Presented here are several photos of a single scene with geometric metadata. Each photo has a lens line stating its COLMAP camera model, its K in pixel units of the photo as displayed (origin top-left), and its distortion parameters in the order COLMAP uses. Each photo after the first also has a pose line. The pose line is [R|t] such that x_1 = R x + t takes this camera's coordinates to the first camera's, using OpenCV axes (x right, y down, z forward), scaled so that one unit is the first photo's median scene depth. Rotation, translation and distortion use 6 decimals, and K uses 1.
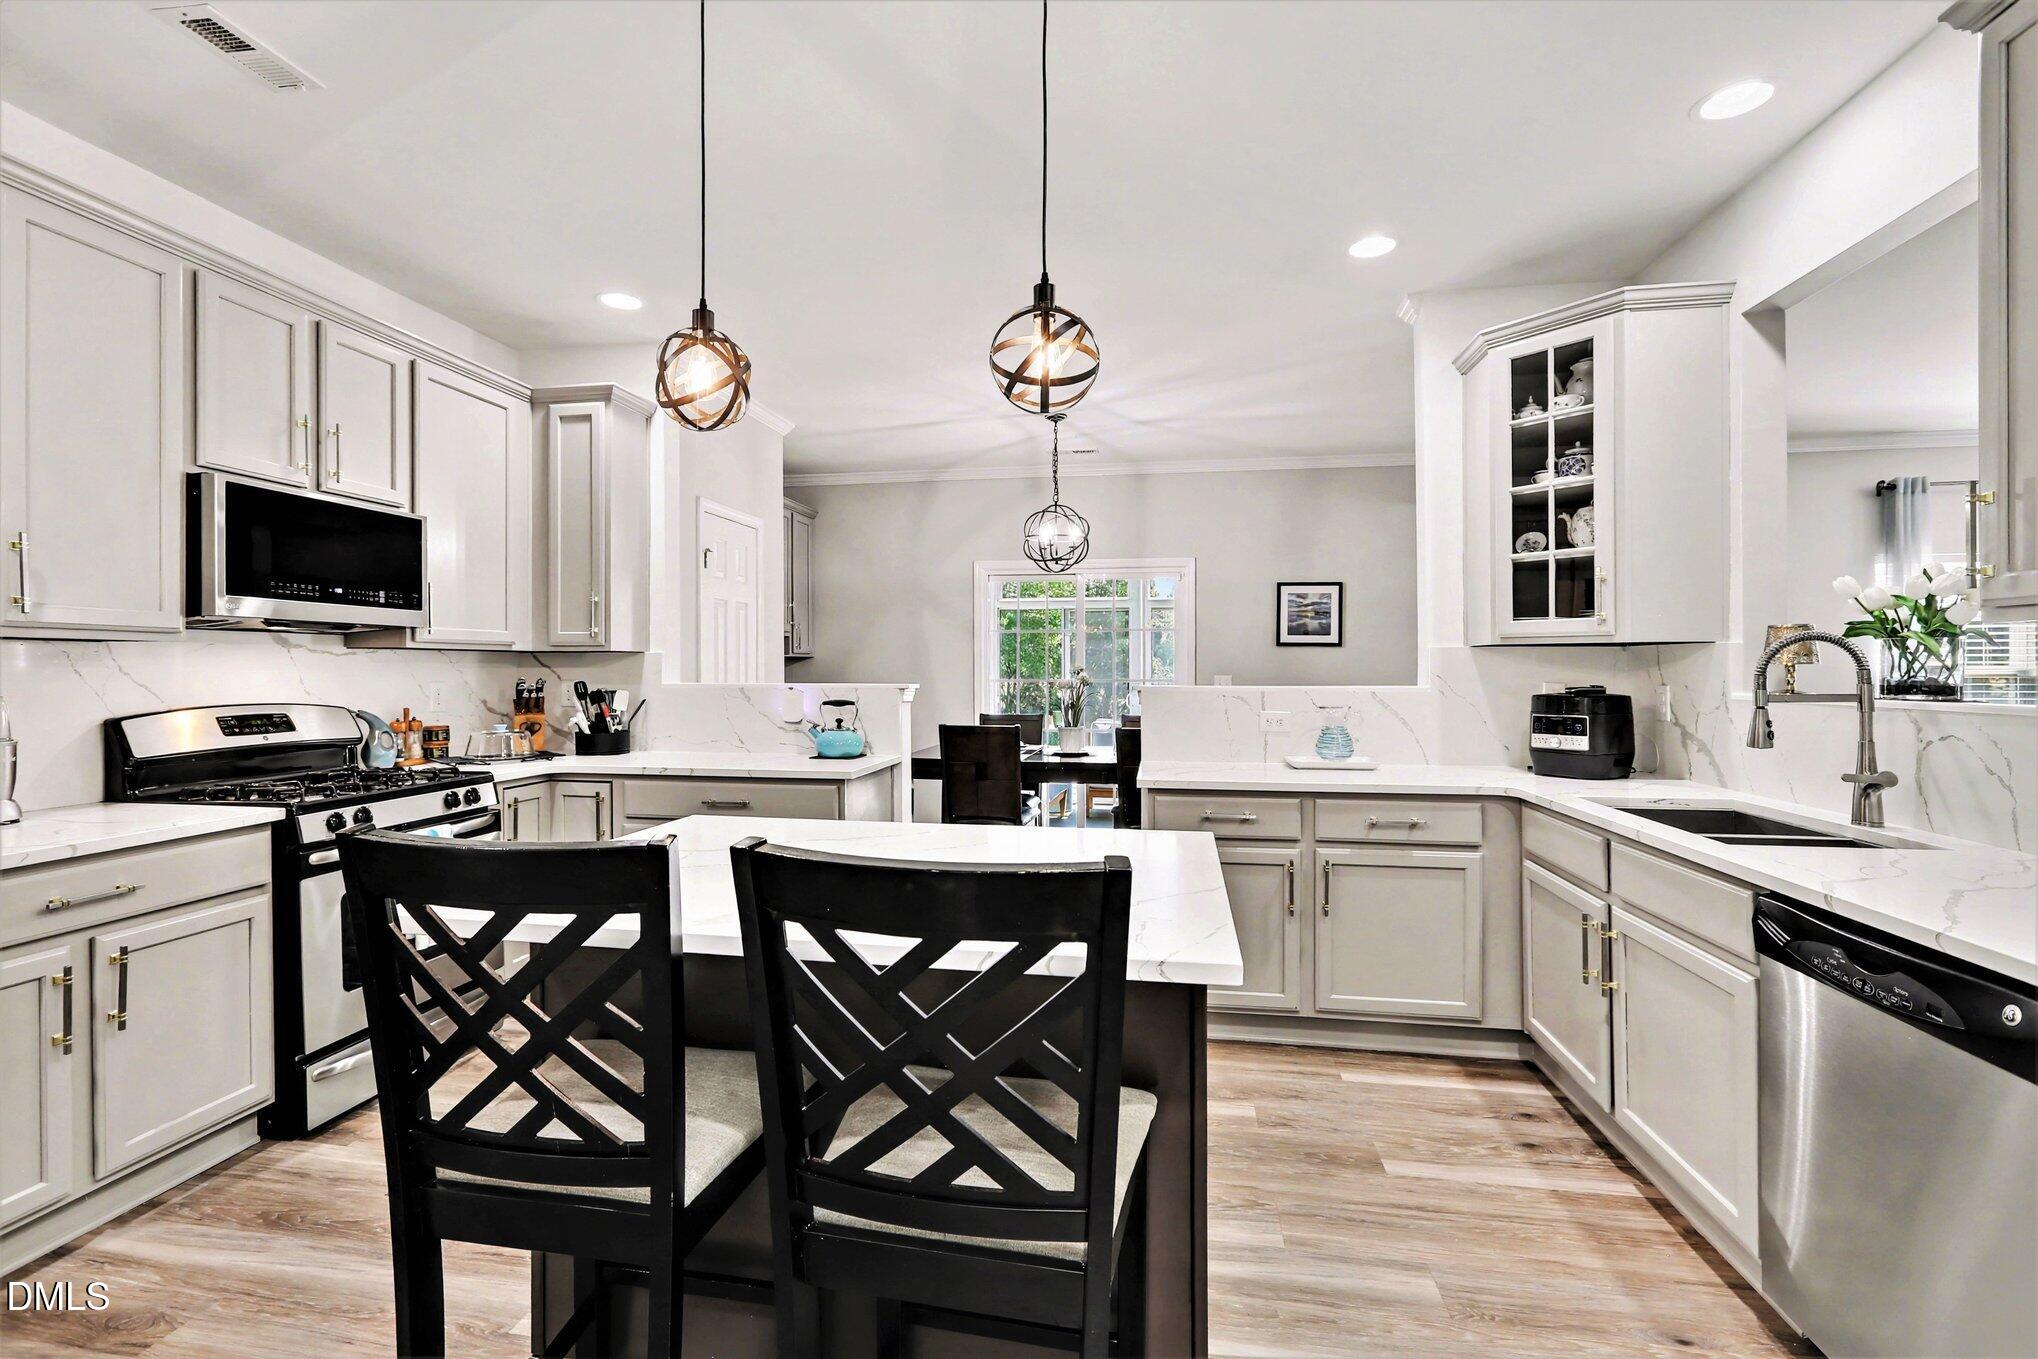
lens RADIAL K [[934.7, 0, 1010.0], [0, 934.7, 662.6], [0, 0, 1]] dist [-0.006041, 0.004499]
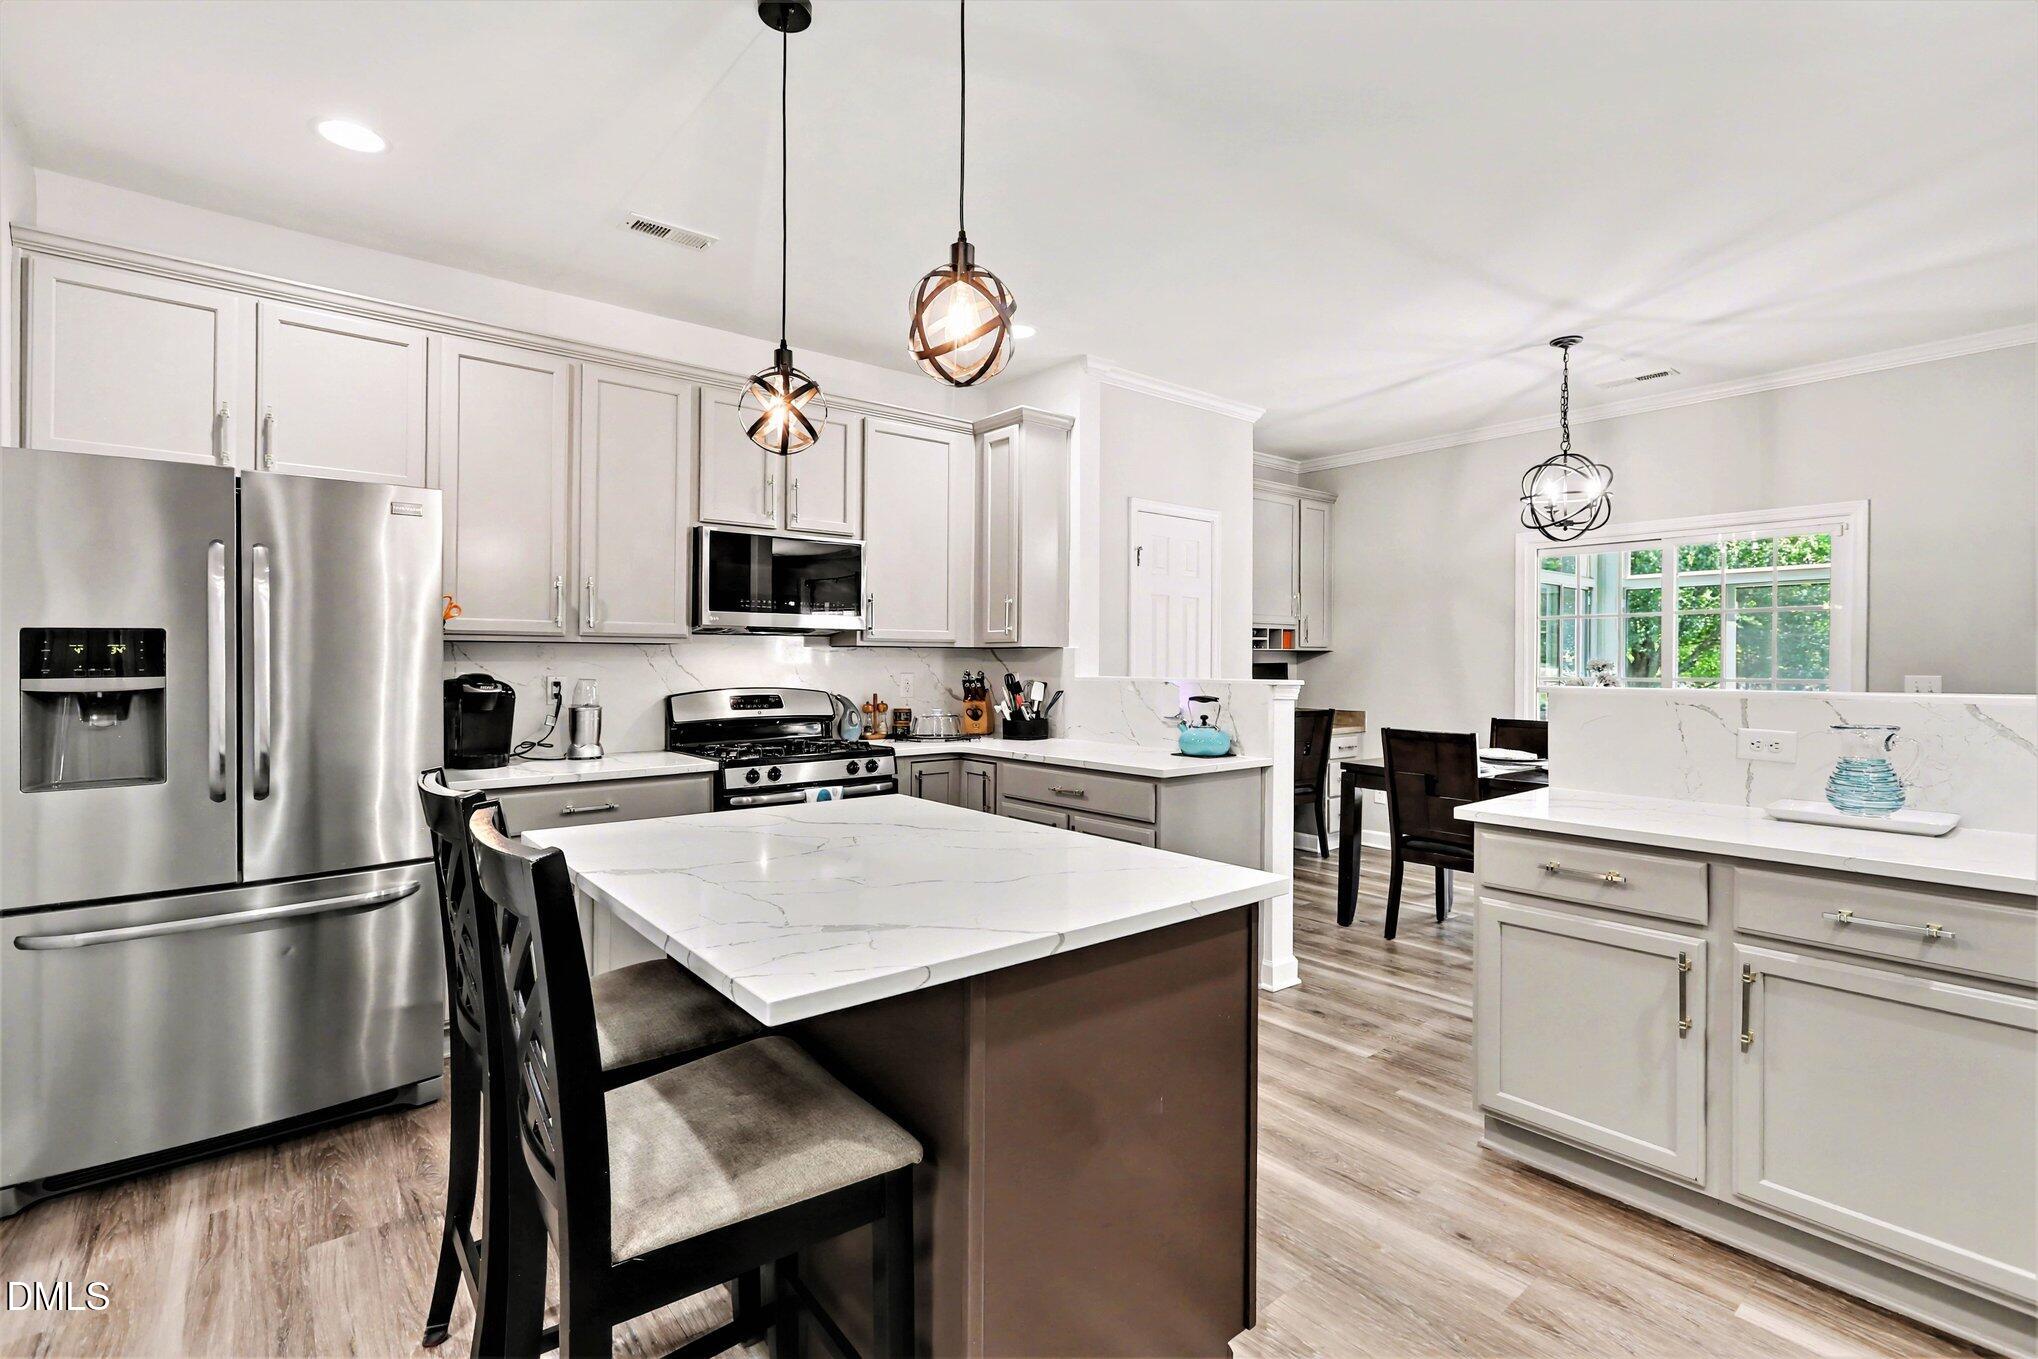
lens RADIAL K [[934.7, 0, 1021.2], [0, 934.7, 662.5], [0, 0, 1]] dist [-0.006041, 0.004499]
pose [[0.754898, 0.001436, -0.655841, 0.319607], [0.002421, 0.999985, 0.004975, 0.000715], [0.655838, -0.005343, 0.754883, 0.163310]]
